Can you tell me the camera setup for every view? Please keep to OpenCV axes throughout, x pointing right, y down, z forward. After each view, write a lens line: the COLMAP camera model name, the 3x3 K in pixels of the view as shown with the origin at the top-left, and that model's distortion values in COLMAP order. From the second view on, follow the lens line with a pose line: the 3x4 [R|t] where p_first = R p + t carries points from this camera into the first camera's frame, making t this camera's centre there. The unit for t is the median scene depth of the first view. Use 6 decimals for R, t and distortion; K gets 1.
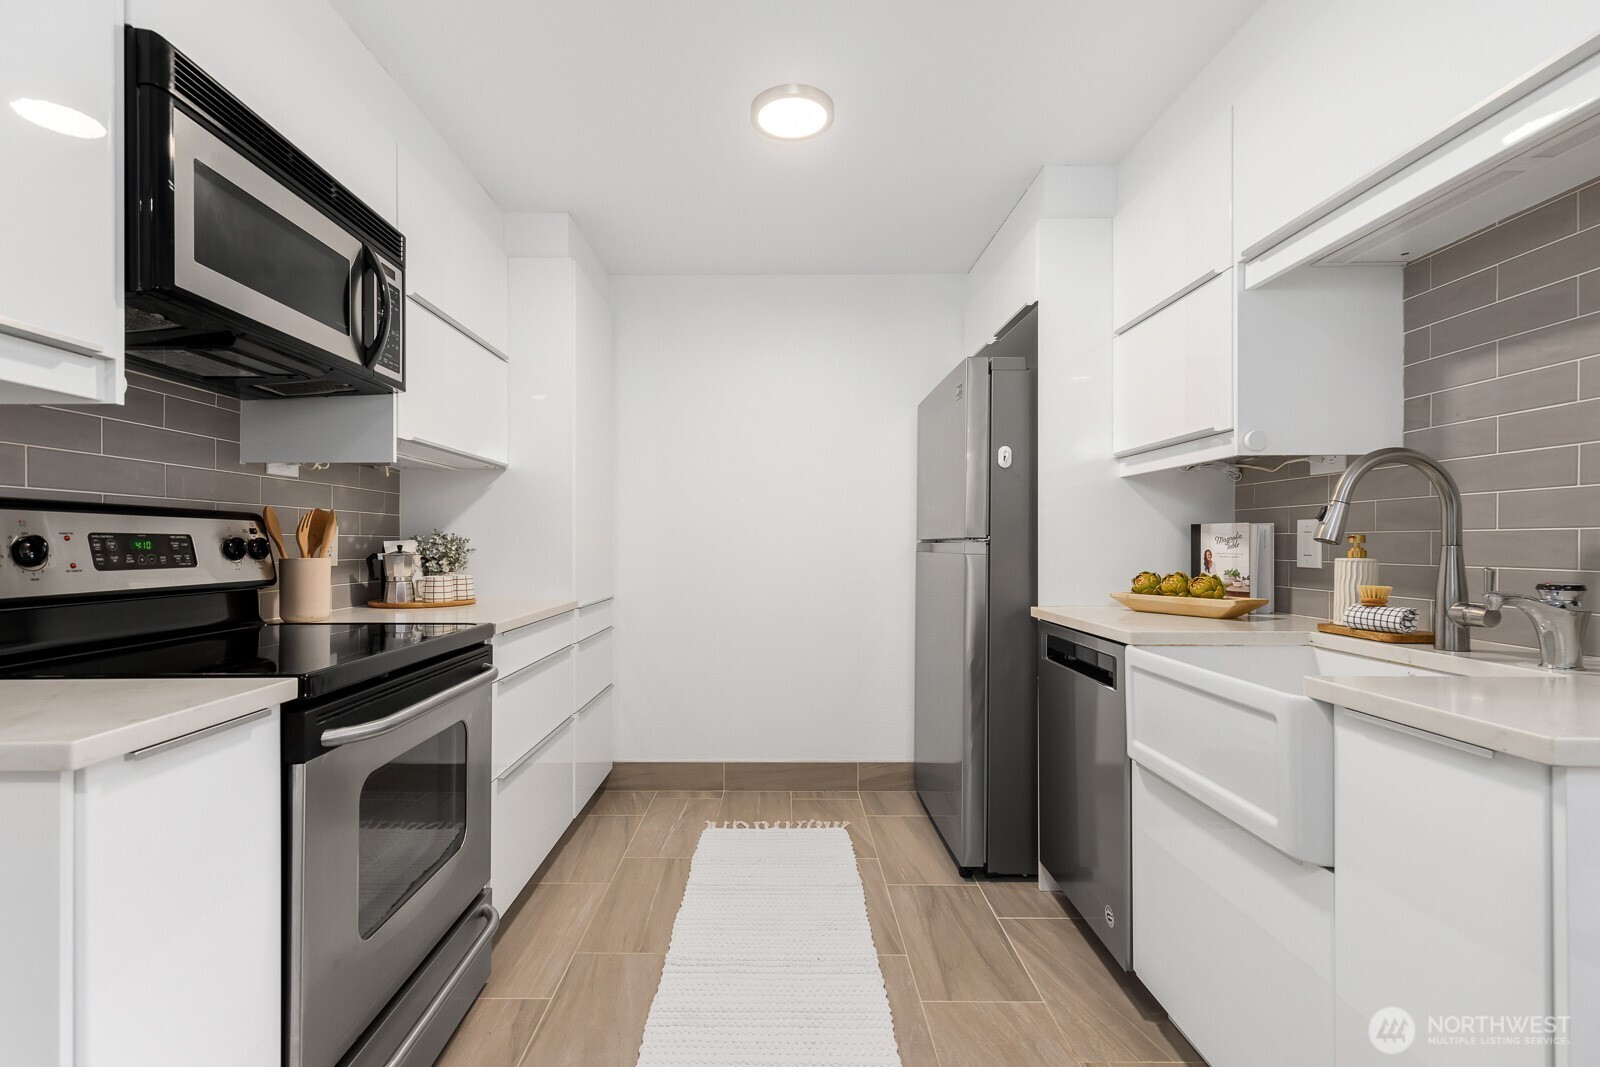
lens RADIAL K [[734.6, 0, 774.1], [0, 734.6, 540.7], [0, 0, 1]] dist [0.004435, 0.000317]
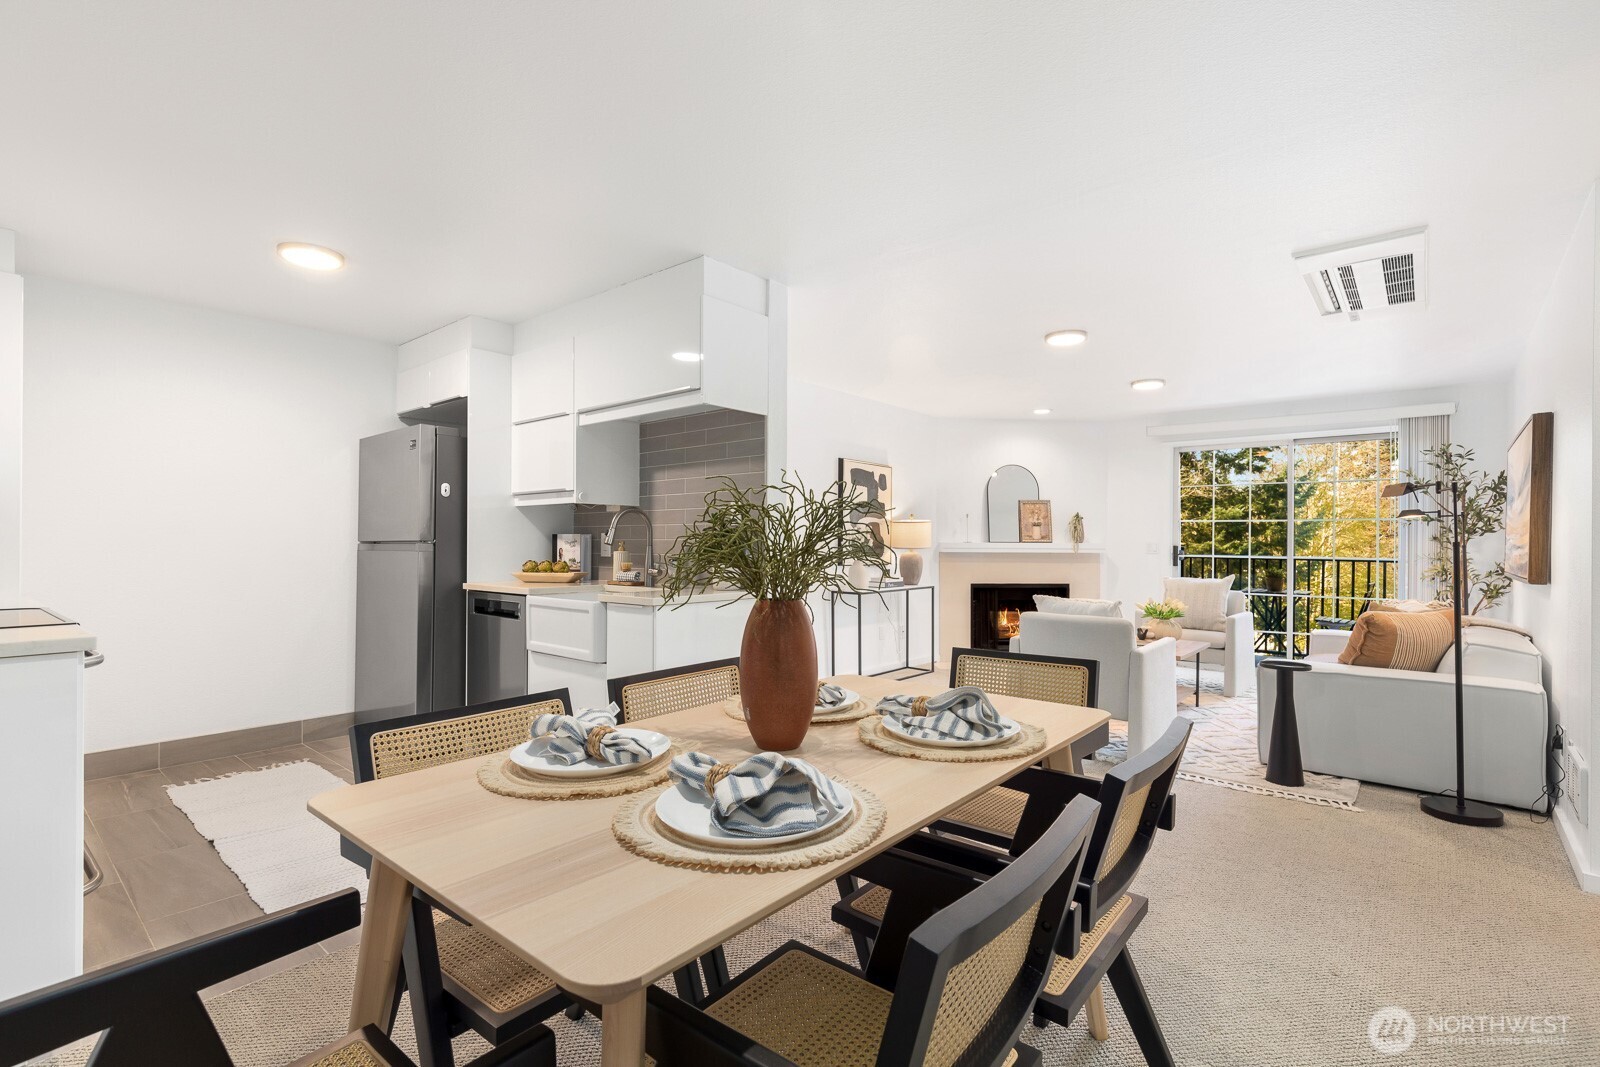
lens RADIAL K [[729.9, 0, 802.1], [0, 729.9, 538.4], [0, 0, 1]] dist [0.006804, 0.000175]
pose [[0.644404, 0.008442, 0.764638, -0.517089], [-0.005876, 0.999964, -0.006088, -0.005365], [-0.764662, -0.000569, 0.644431, -0.791137]]
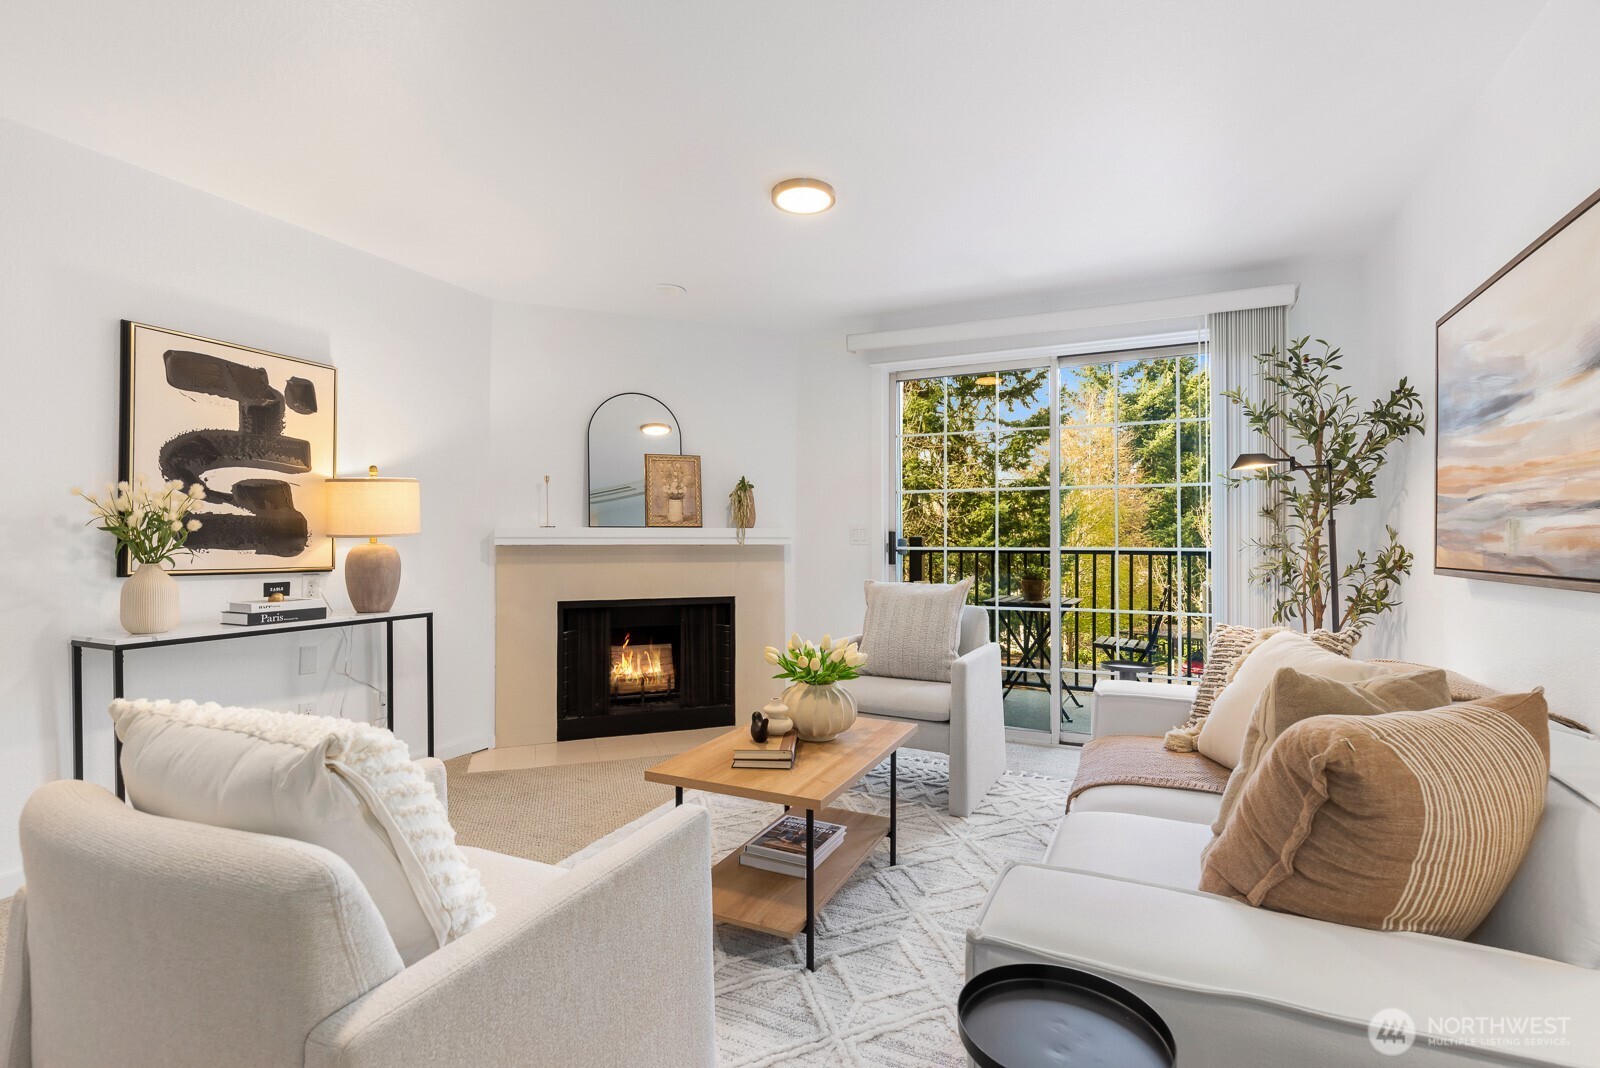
lens RADIAL K [[749.1, 0, 800.0], [0, 749.1, 534.0], [0, 0, 1]] dist [0.002588, 0.000147]
pose [[0.420494, 0.010314, 0.907237, 1.245033], [0.001633, 0.999925, -0.012125, 0.034280], [-0.907294, 0.006580, 0.420446, -0.577523]]
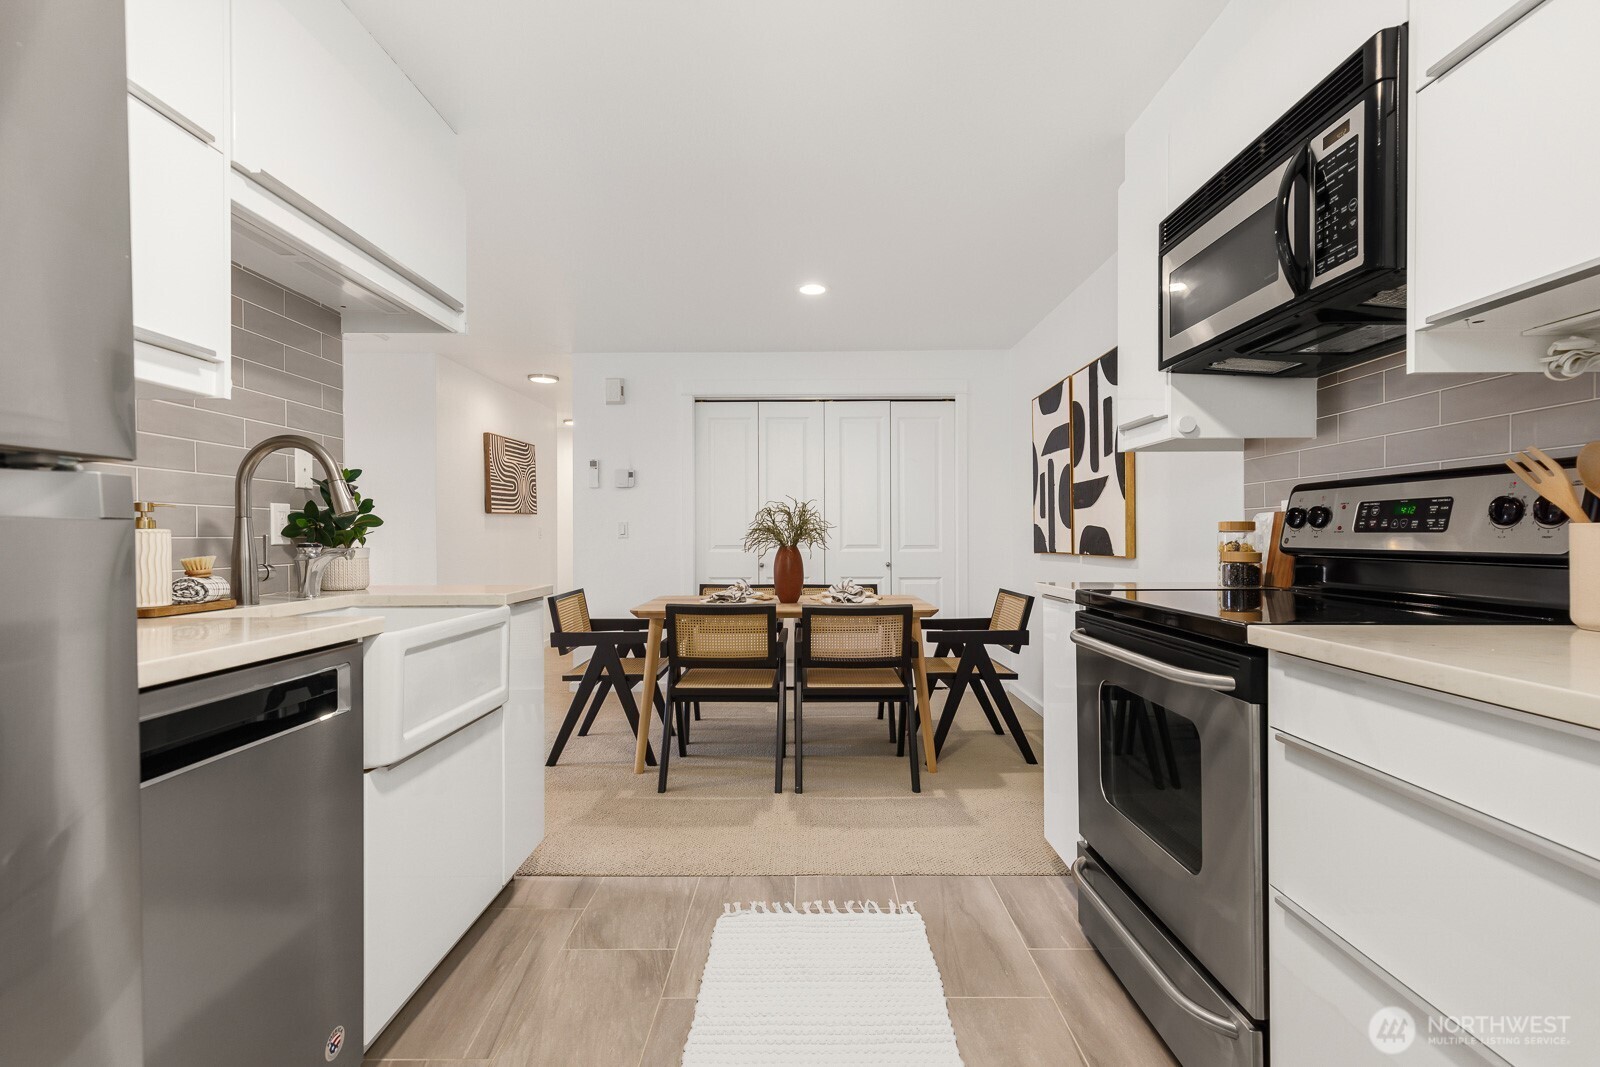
lens RADIAL K [[729.9, 0, 802.1], [0, 729.9, 538.4], [0, 0, 1]] dist [0.006804, 0.000175]
pose [[-0.999986, 0.005075, -0.001320, 0.013853], [0.005077, 0.999986, -0.001544, 0.035533], [0.001312, -0.001551, -0.999998, 1.663984]]
